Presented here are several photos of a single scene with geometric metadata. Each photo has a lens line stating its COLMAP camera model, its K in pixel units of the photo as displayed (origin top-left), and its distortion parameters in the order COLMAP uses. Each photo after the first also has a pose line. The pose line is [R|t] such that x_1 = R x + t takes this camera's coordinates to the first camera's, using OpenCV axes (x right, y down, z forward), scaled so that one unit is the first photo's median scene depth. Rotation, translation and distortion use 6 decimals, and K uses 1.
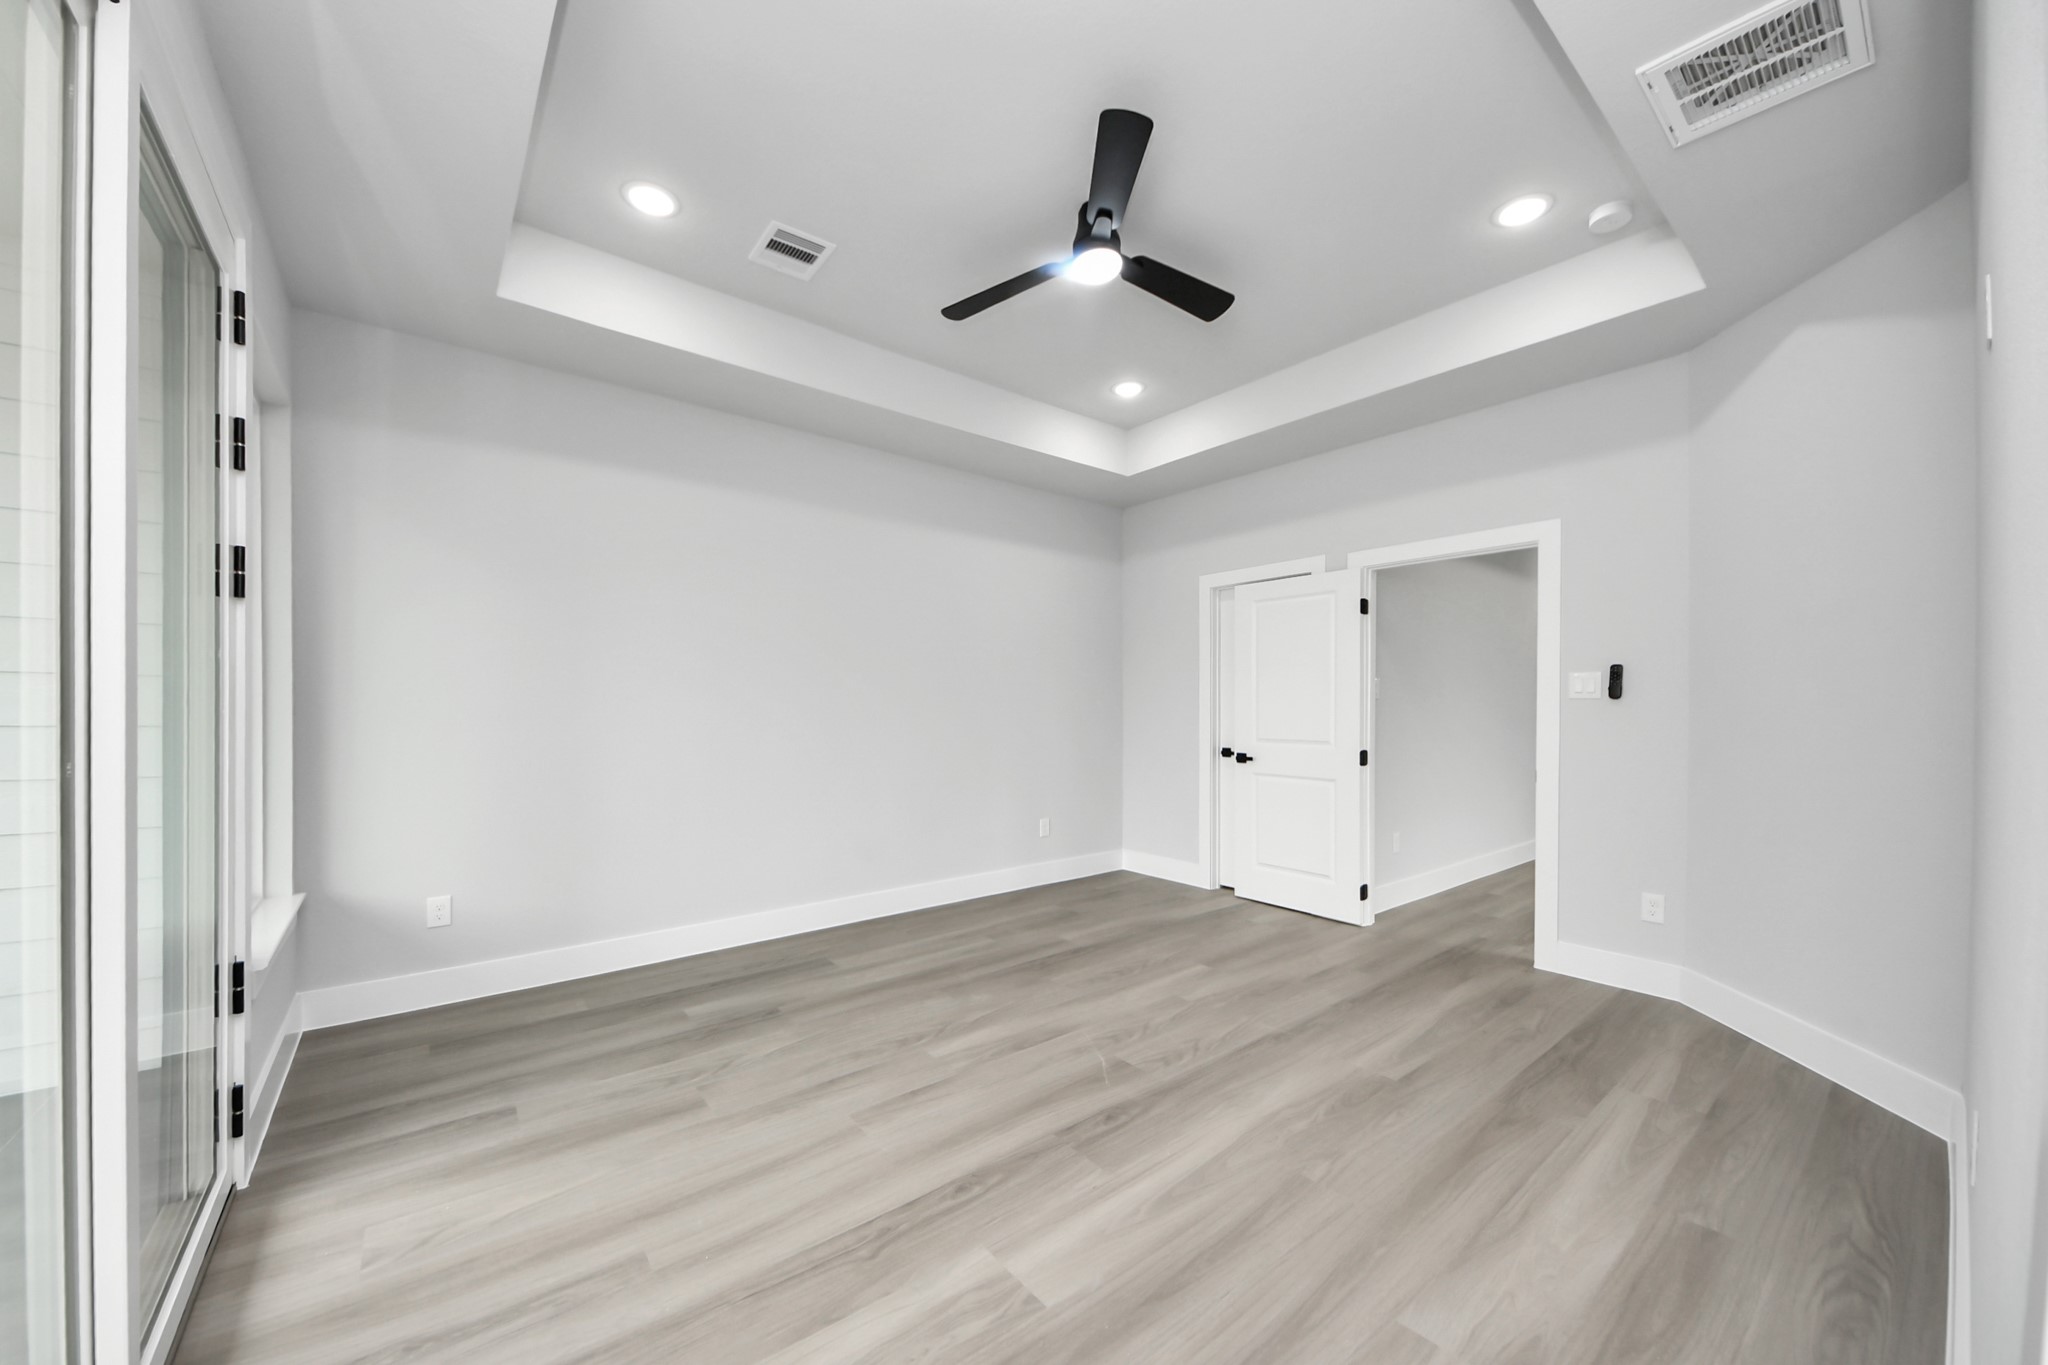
lens RADIAL K [[738.9, 0, 1023.5], [0, 738.9, 705.3], [0, 0, 1]] dist [-0.000308, -0.002655]
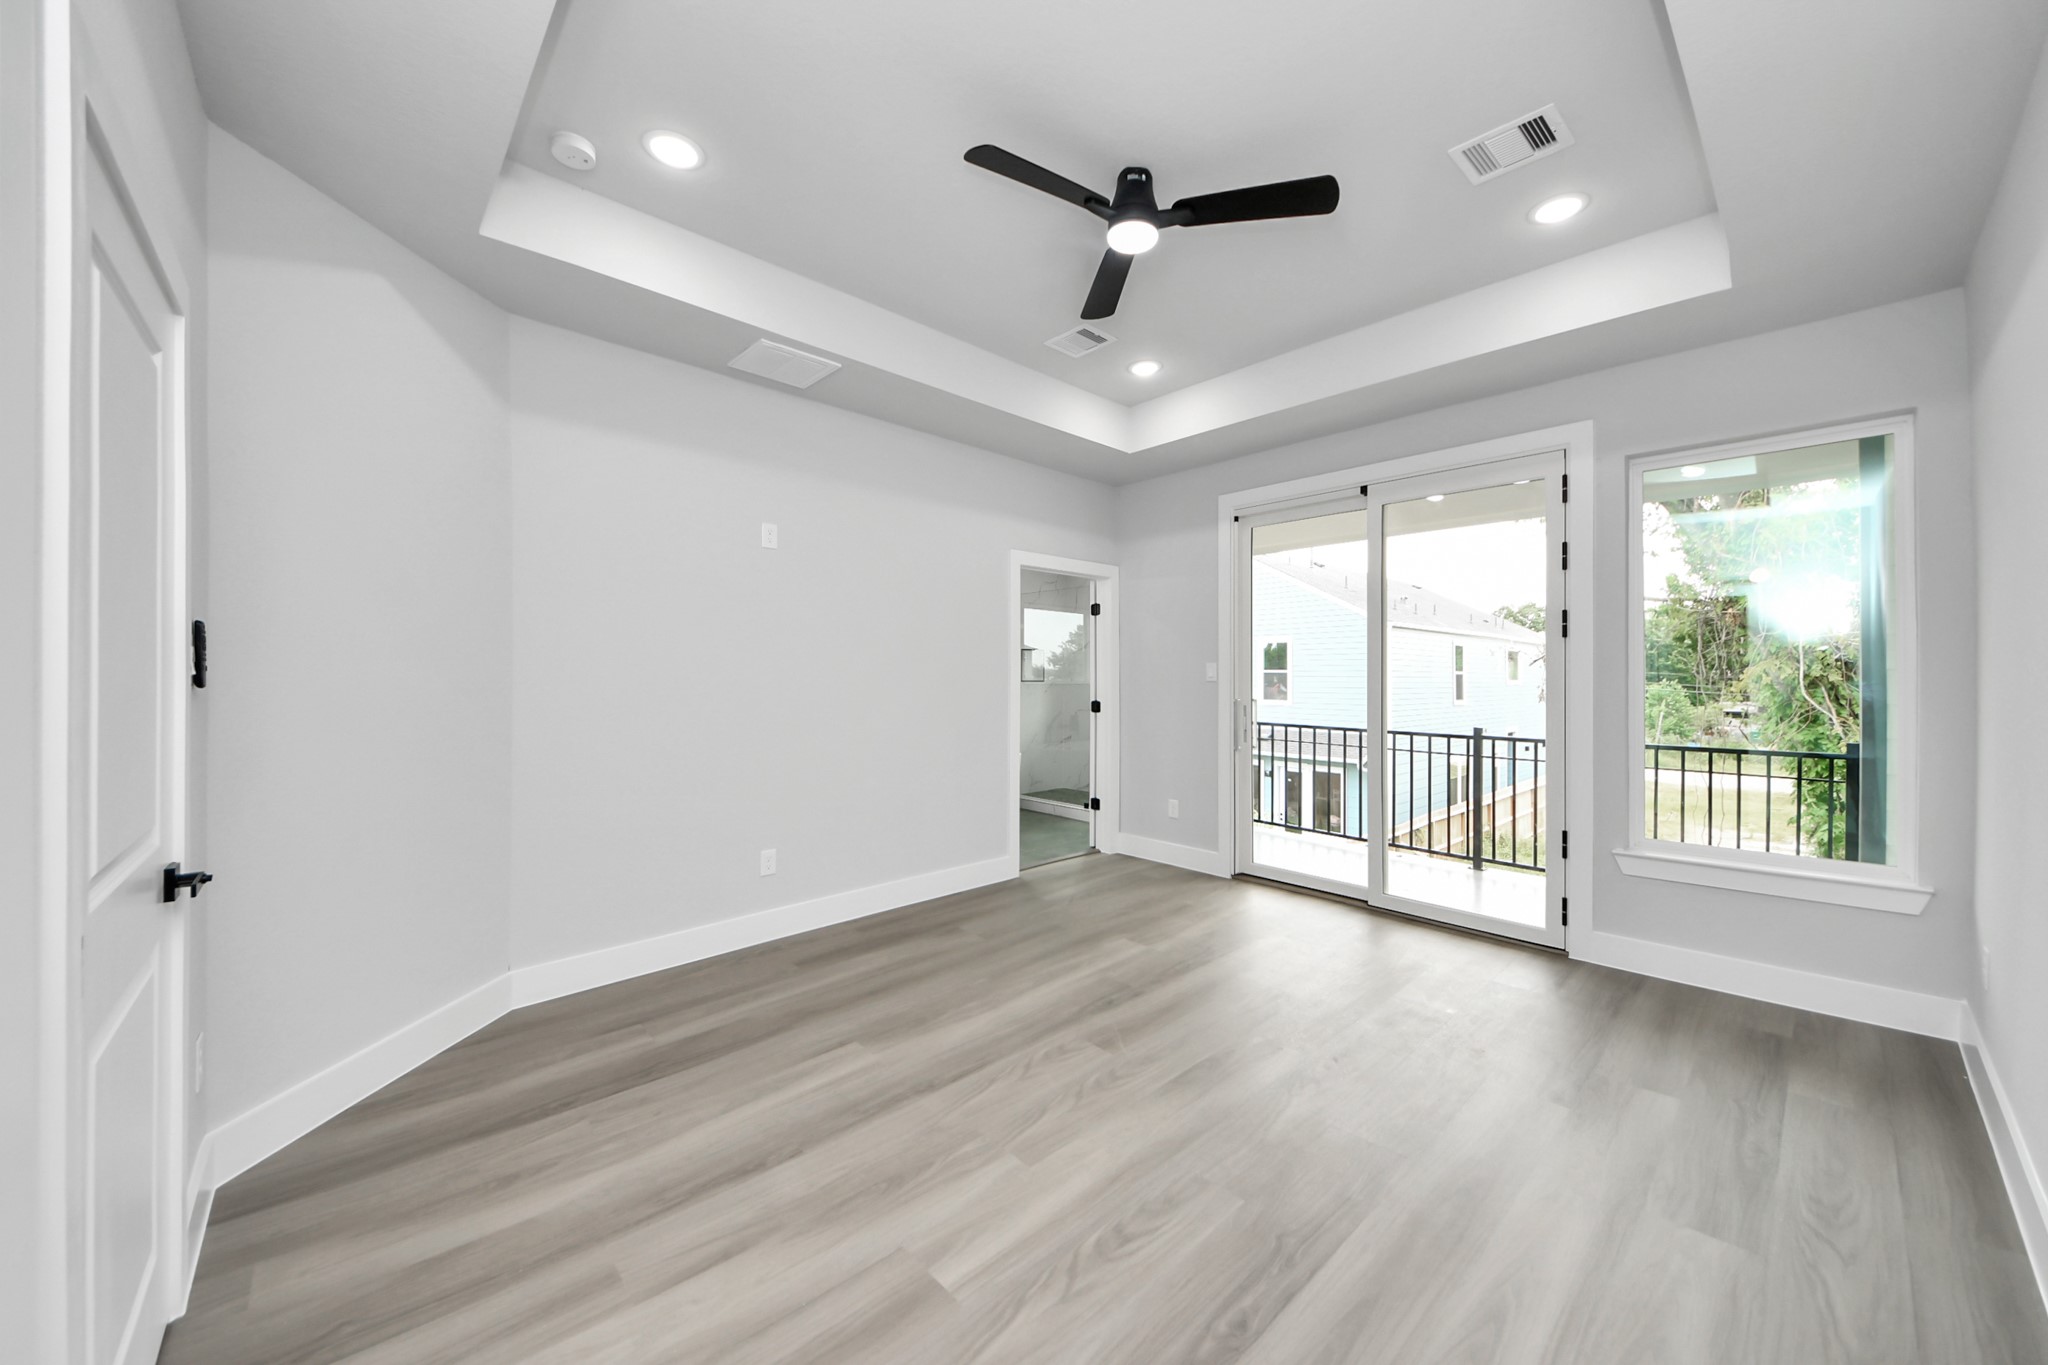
lens RADIAL K [[738.9, 0, 1030.1], [0, 738.9, 676.2], [0, 0, 1]] dist [0.048157, -0.028398]
pose [[-0.997399, -0.003528, -0.071989, 0.307516], [-0.003466, 0.999994, -0.000983, -0.032314], [0.071992, -0.000731, -0.997405, 1.995038]]
